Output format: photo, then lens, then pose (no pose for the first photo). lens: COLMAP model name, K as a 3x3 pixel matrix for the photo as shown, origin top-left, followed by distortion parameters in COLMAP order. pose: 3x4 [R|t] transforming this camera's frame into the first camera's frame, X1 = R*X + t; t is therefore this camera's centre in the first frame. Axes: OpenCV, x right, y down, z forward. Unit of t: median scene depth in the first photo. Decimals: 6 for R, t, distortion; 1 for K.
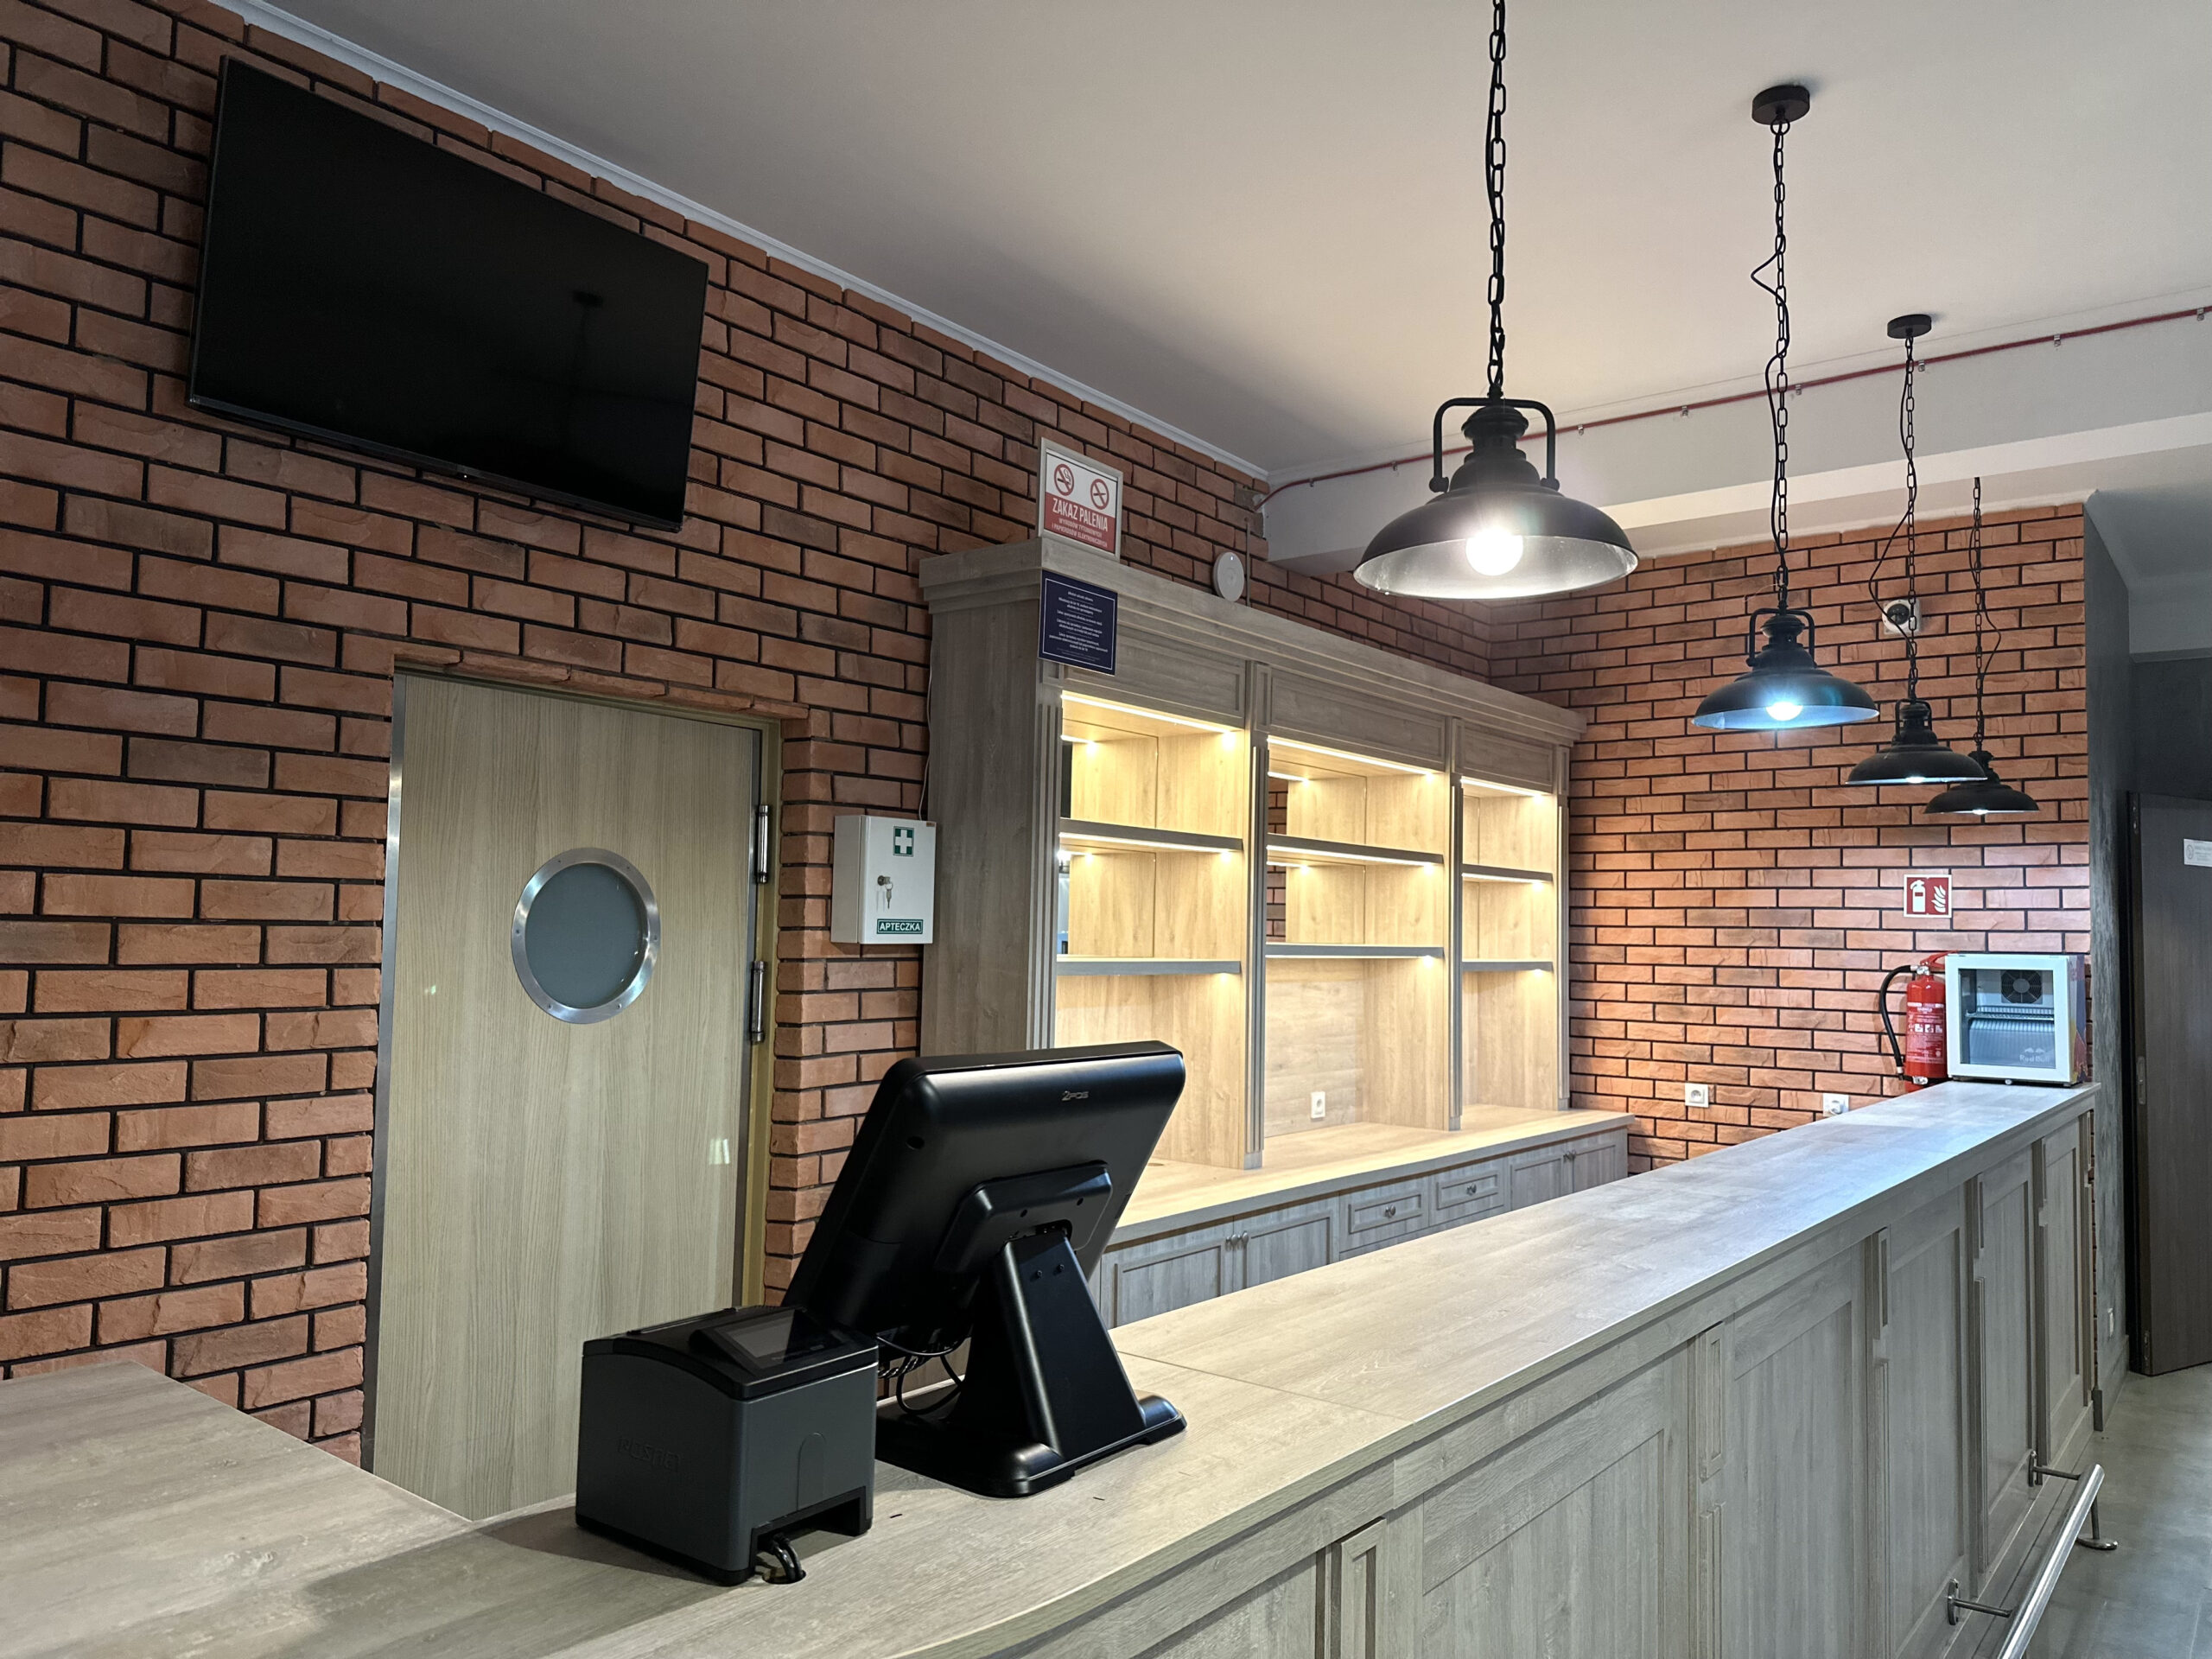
lens RADIAL K [[1553.6, 0, 1102.7], [0, 1553.6, 885.0], [0, 0, 1]] dist [0.151658, -0.248946]
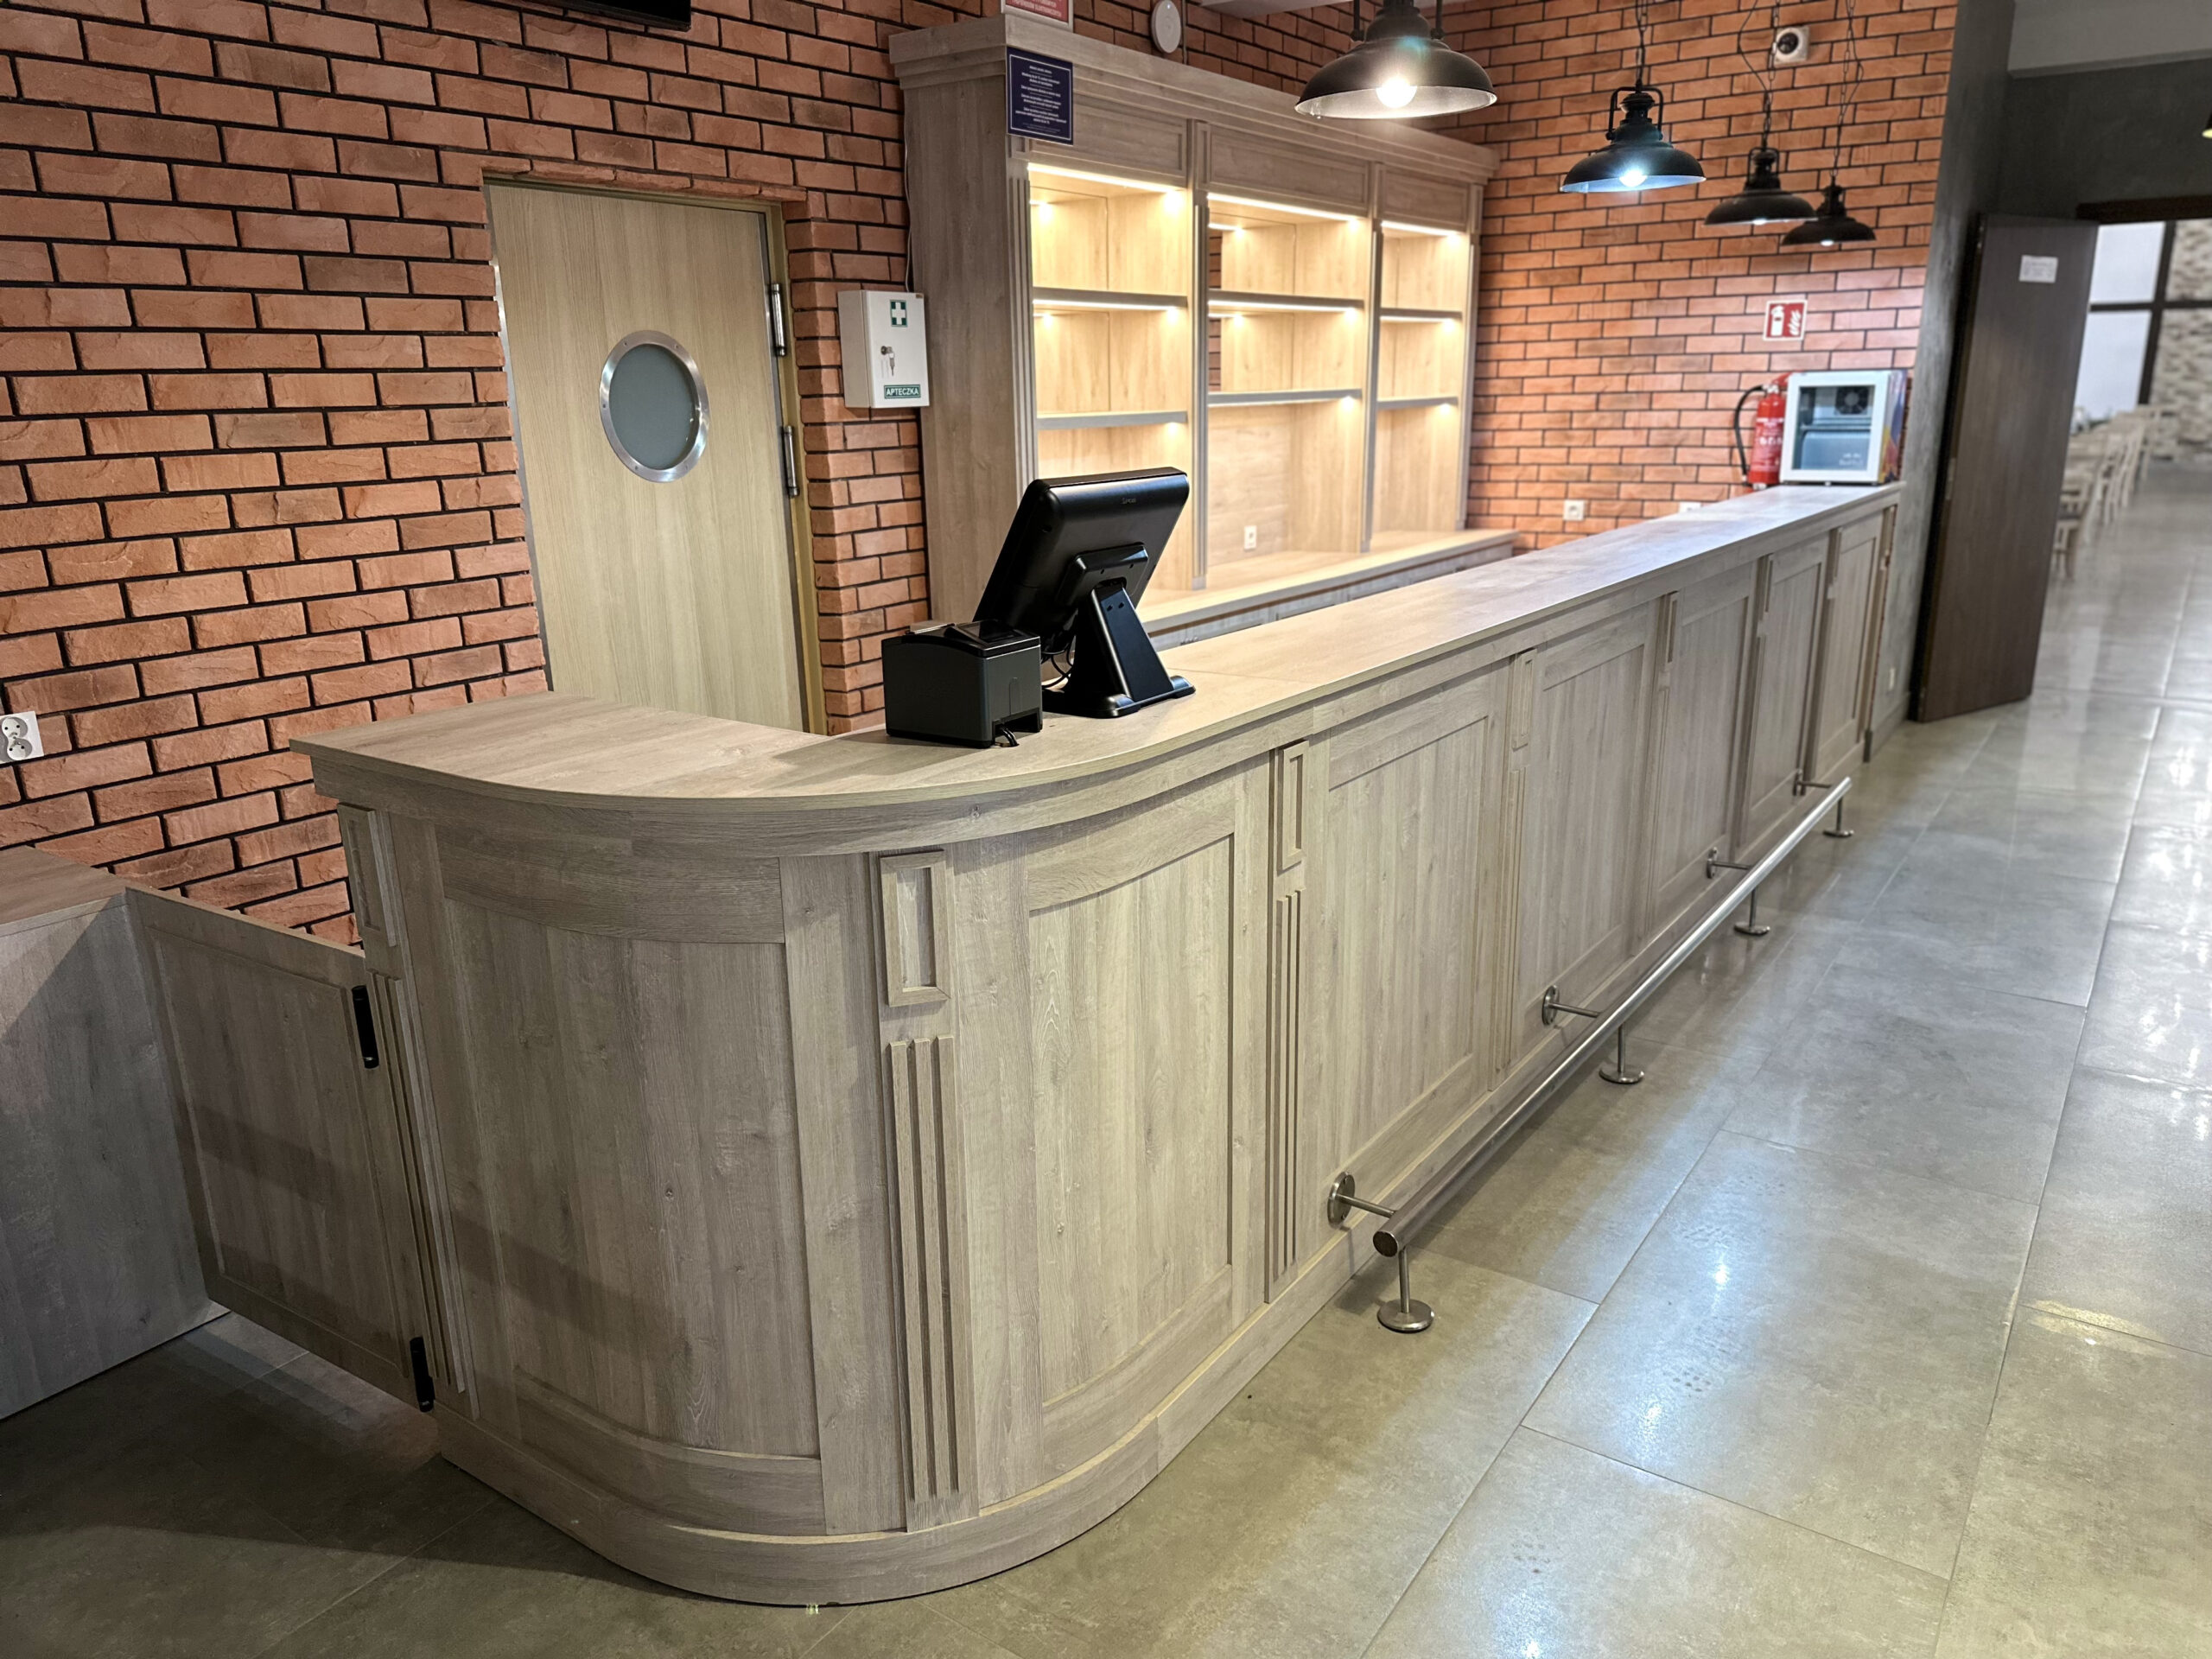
lens RADIAL K [[1527.7, 0, 1074.8], [0, 1527.7, 838.8], [0, 0, 1]] dist [0.053200, -0.067898]
pose [[0.998646, -0.047295, 0.021658, -0.039673], [0.038072, 0.948255, 0.315218, -0.012301], [-0.035445, -0.313967, 0.948772, -0.205459]]
